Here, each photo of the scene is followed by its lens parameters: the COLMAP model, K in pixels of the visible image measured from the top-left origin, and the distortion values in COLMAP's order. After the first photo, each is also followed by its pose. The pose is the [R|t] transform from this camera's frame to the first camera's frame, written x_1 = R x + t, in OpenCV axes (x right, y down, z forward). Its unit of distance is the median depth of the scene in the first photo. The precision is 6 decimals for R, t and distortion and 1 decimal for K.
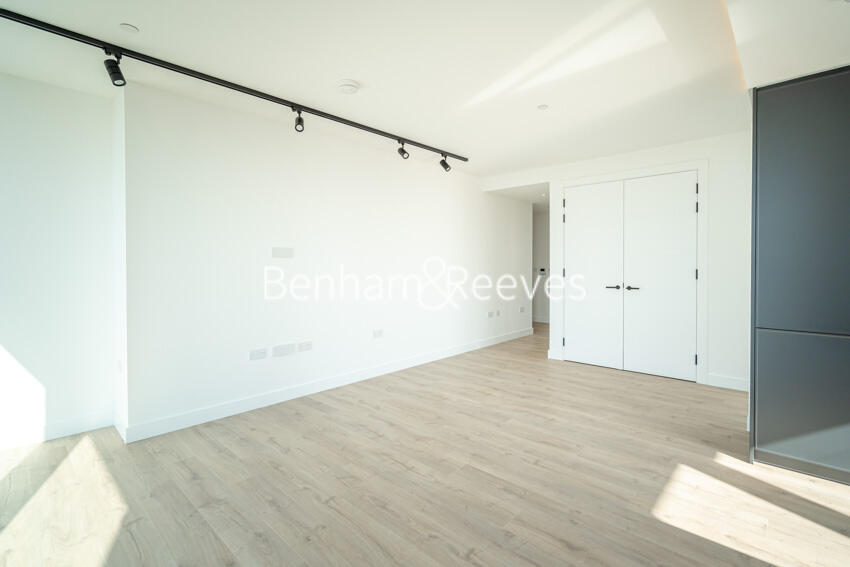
lens RADIAL K [[395.0, 0, 420.3], [0, 395.0, 268.3], [0, 0, 1]] dist [-0.001897, -0.000160]
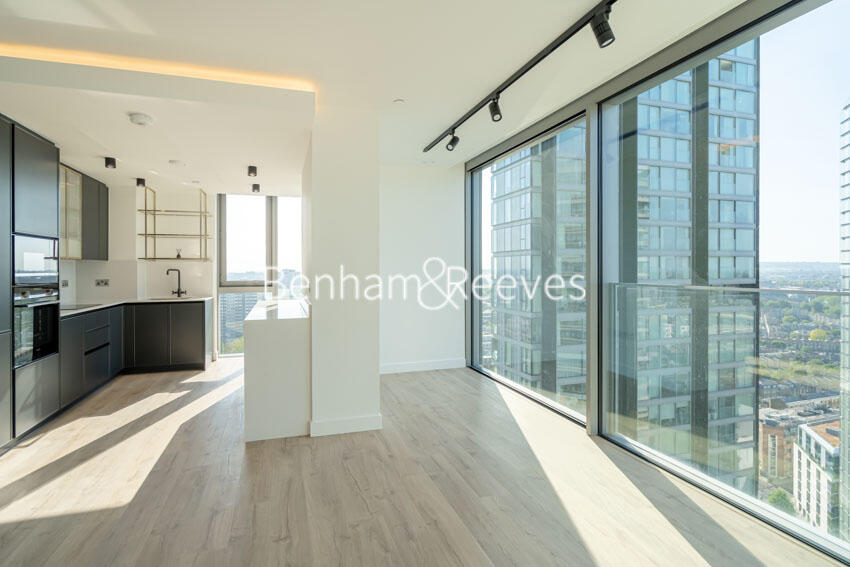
lens RADIAL K [[398.1, 0, 401.7], [0, 398.1, 269.4], [0, 0, 1]] dist [-0.000438, -0.000099]
pose [[-0.860488, 0.003450, 0.509460, -0.382188], [0.008415, 0.999937, 0.007442, -0.018031], [-0.509402, 0.010691, -0.860462, 0.931990]]
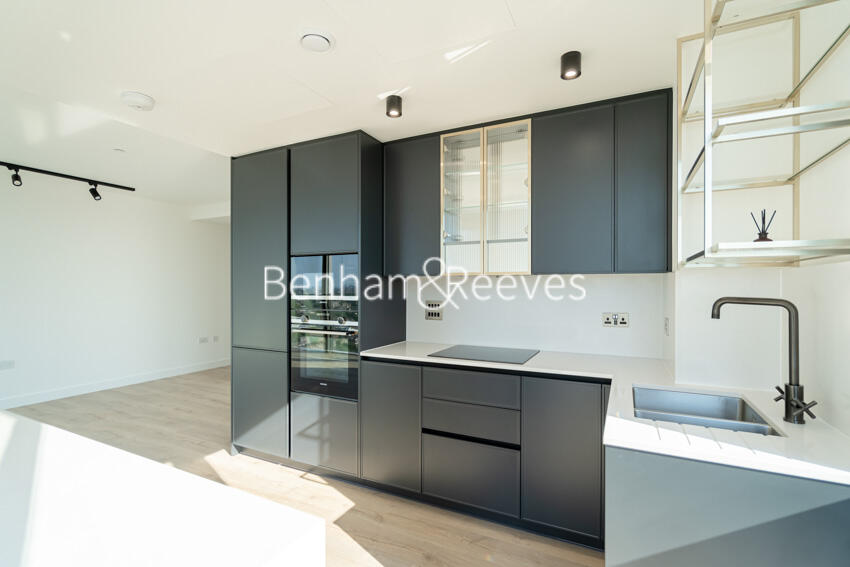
lens RADIAL K [[400.7, 0, 425.3], [0, 400.7, 286.3], [0, 0, 1]] dist [-0.002194, -0.000210]
pose [[0.956910, 0.002648, 0.290371, 0.804628], [0.000127, 0.999955, -0.009538, -0.021950], [-0.290383, 0.009164, 0.956867, -0.305200]]
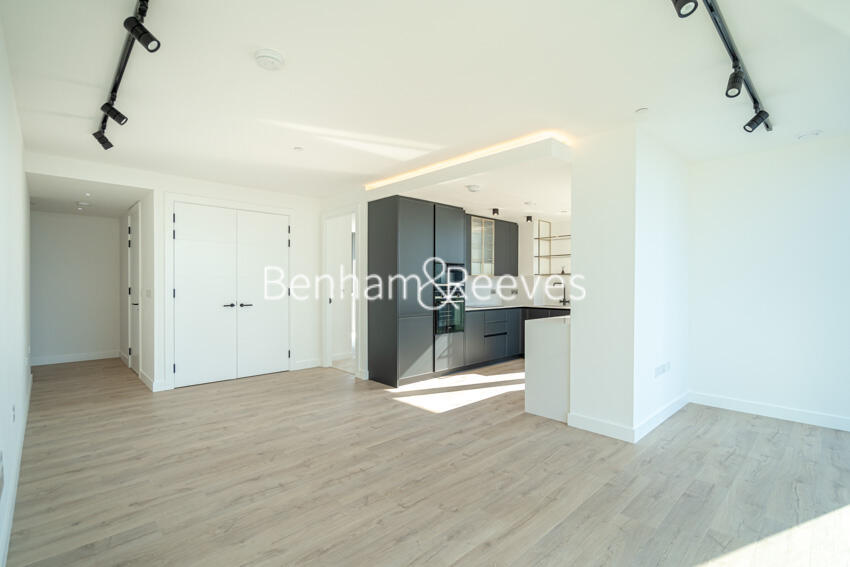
lens RADIAL K [[400.7, 0, 425.3], [0, 400.7, 286.3], [0, 0, 1]] dist [-0.002194, -0.000210]
pose [[0.057911, -0.005256, 0.998308, -0.847097], [0.006542, 0.999967, 0.004885, -0.010397], [-0.998300, 0.006248, 0.057944, 0.563940]]
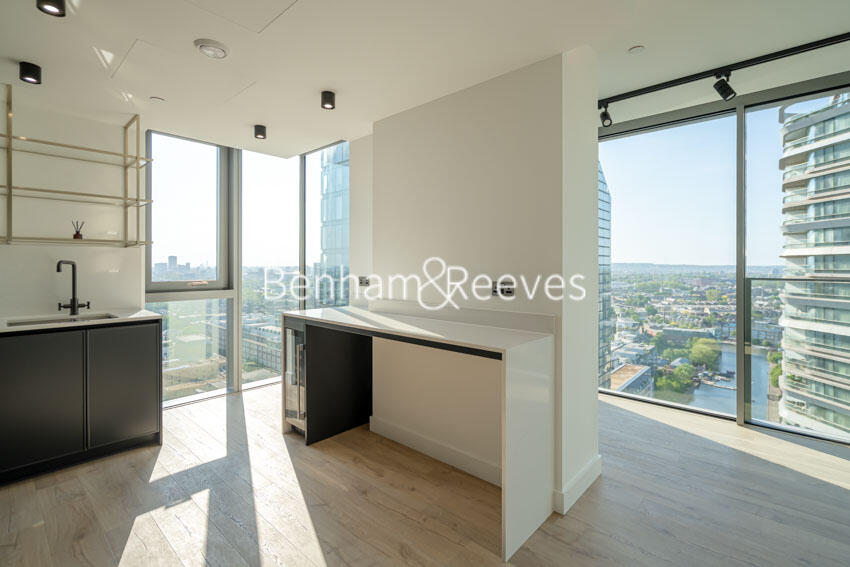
lens RADIAL K [[400.7, 0, 425.3], [0, 400.7, 286.3], [0, 0, 1]] dist [-0.002194, -0.000210]
pose [[-0.999637, -0.006664, -0.026123, 0.552460], [-0.007998, 0.998652, 0.051284, -0.009161], [0.025746, 0.051474, -0.998342, 0.851104]]
